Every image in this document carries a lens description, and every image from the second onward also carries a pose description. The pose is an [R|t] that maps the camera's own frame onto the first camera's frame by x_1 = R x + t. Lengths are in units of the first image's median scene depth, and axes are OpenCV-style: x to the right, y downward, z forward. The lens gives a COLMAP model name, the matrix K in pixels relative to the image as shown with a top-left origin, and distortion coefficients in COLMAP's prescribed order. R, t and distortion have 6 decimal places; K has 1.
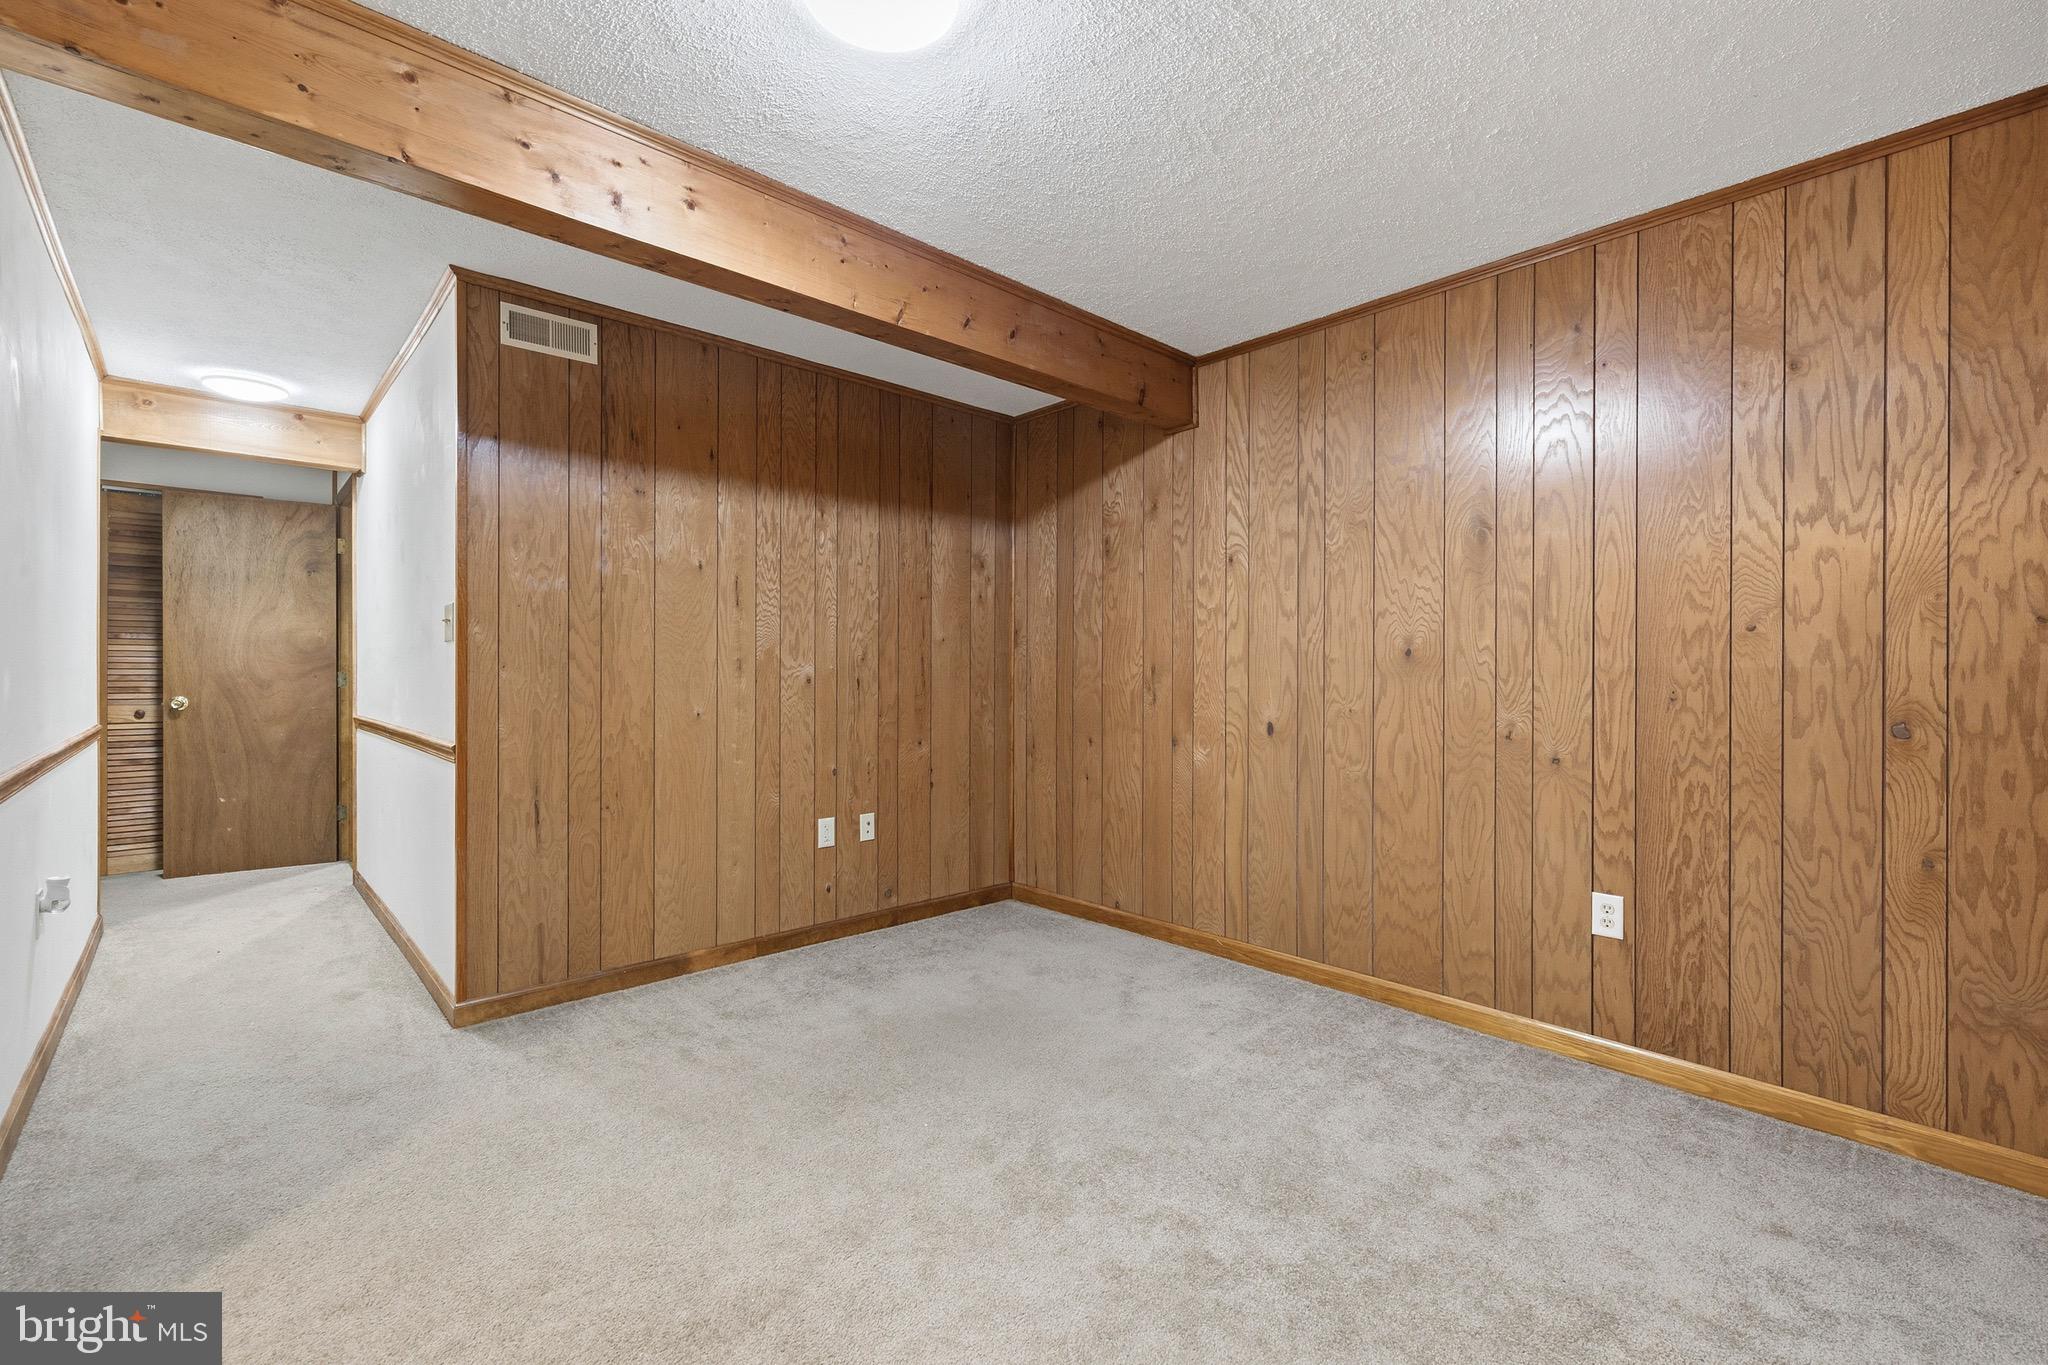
lens RADIAL K [[865.4, 0, 1029.2], [0, 865.4, 678.1], [0, 0, 1]] dist [-0.003461, 0.000654]
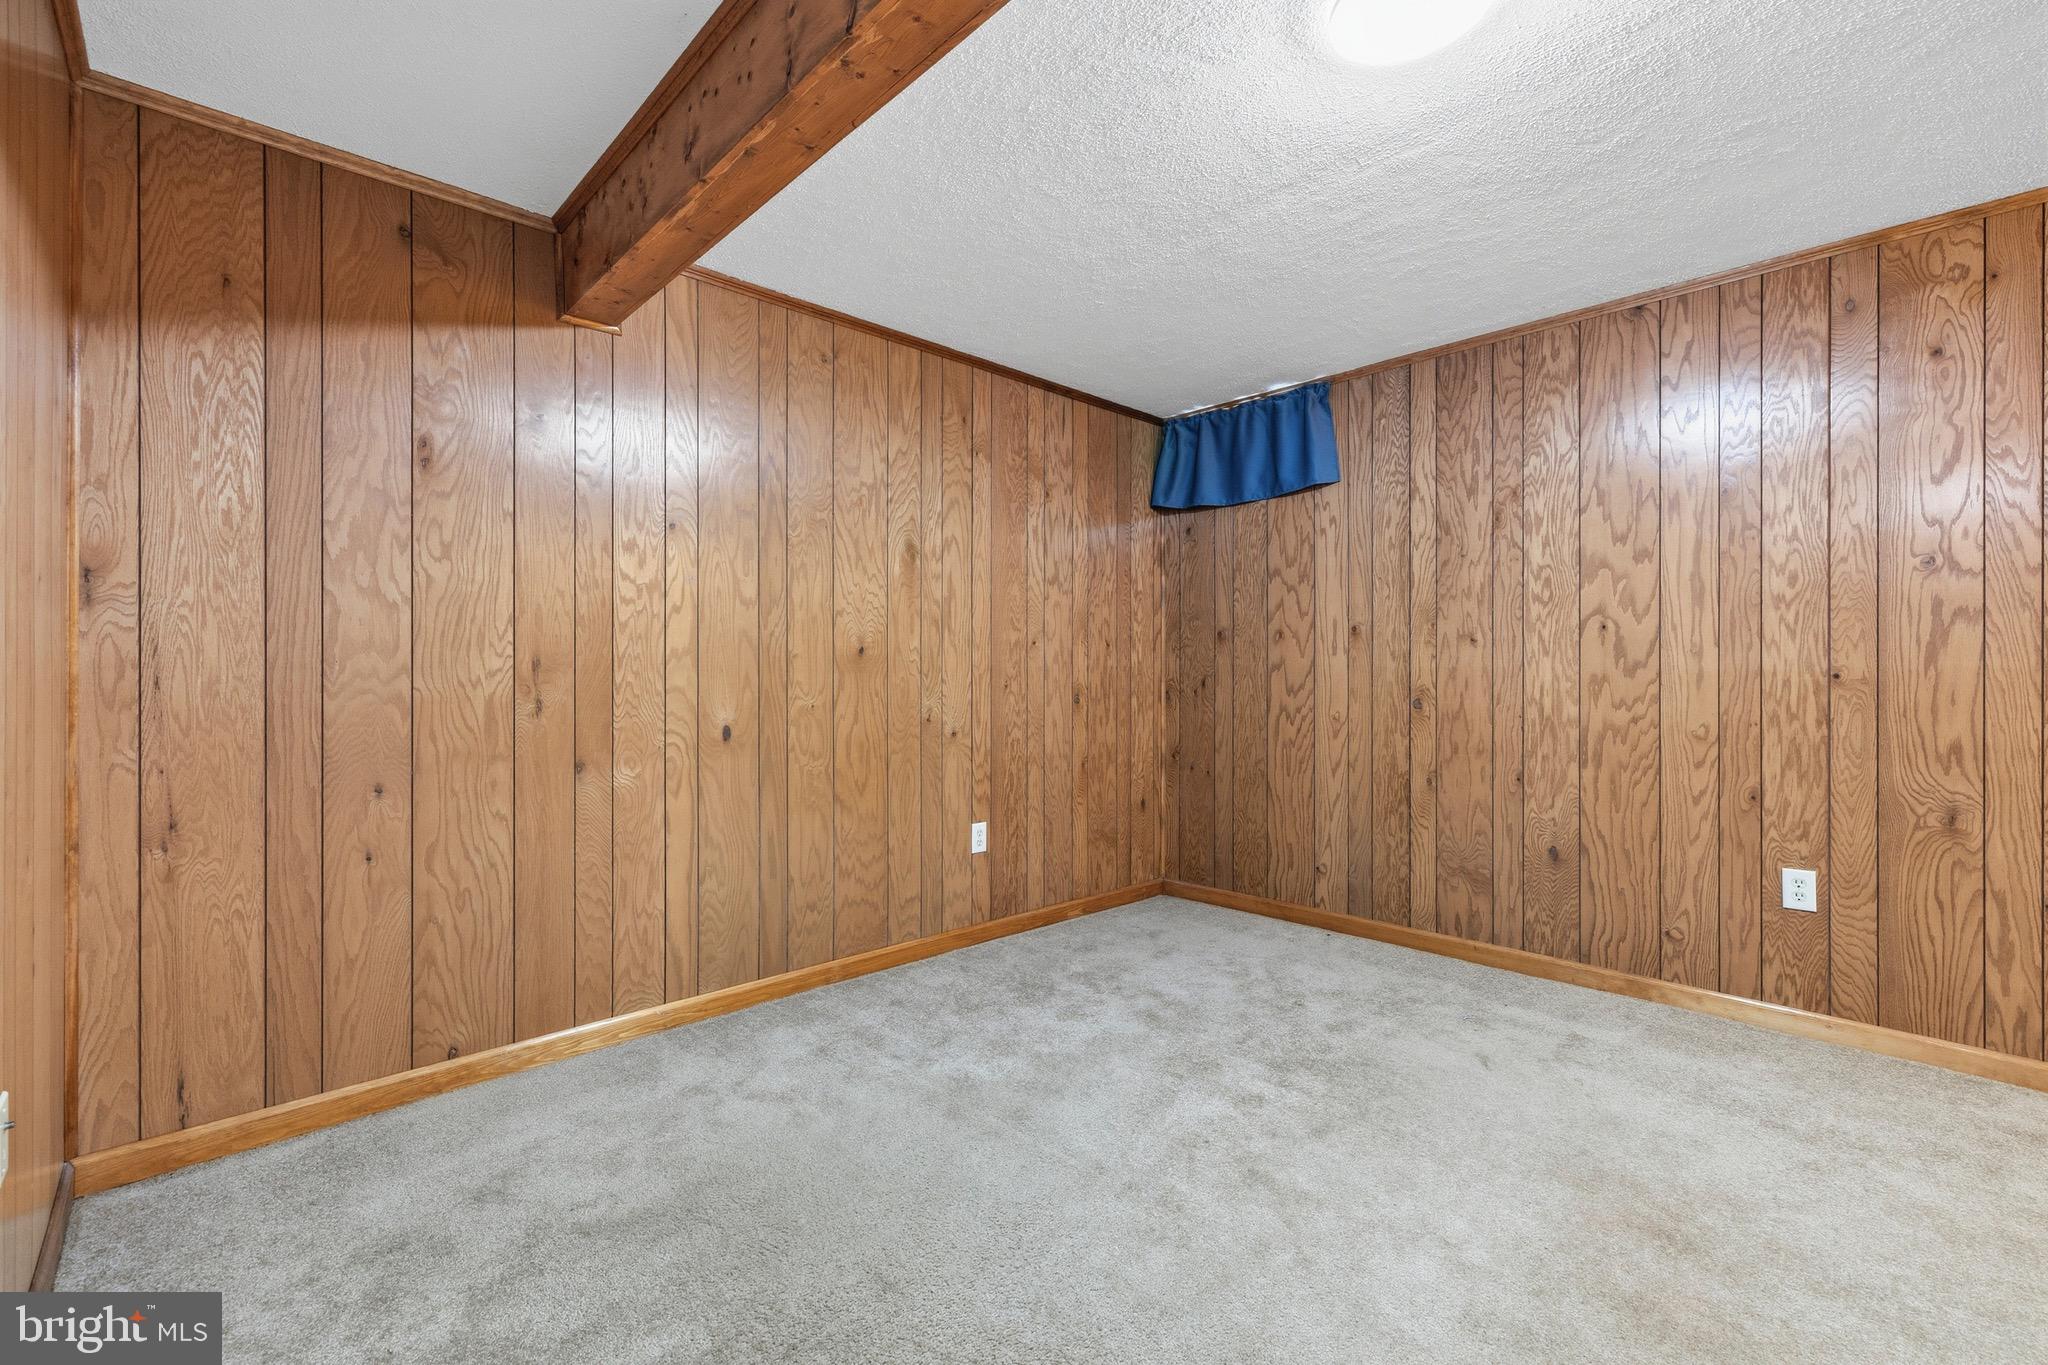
lens RADIAL K [[865.4, 0, 1029.6], [0, 865.4, 673.3], [0, 0, 1]] dist [-0.003461, 0.000654]
pose [[-0.006035, -0.004866, 0.999970, -0.648855], [0.003022, 0.999984, 0.004885, -0.004915], [-0.999977, 0.003051, -0.006020, 0.776657]]
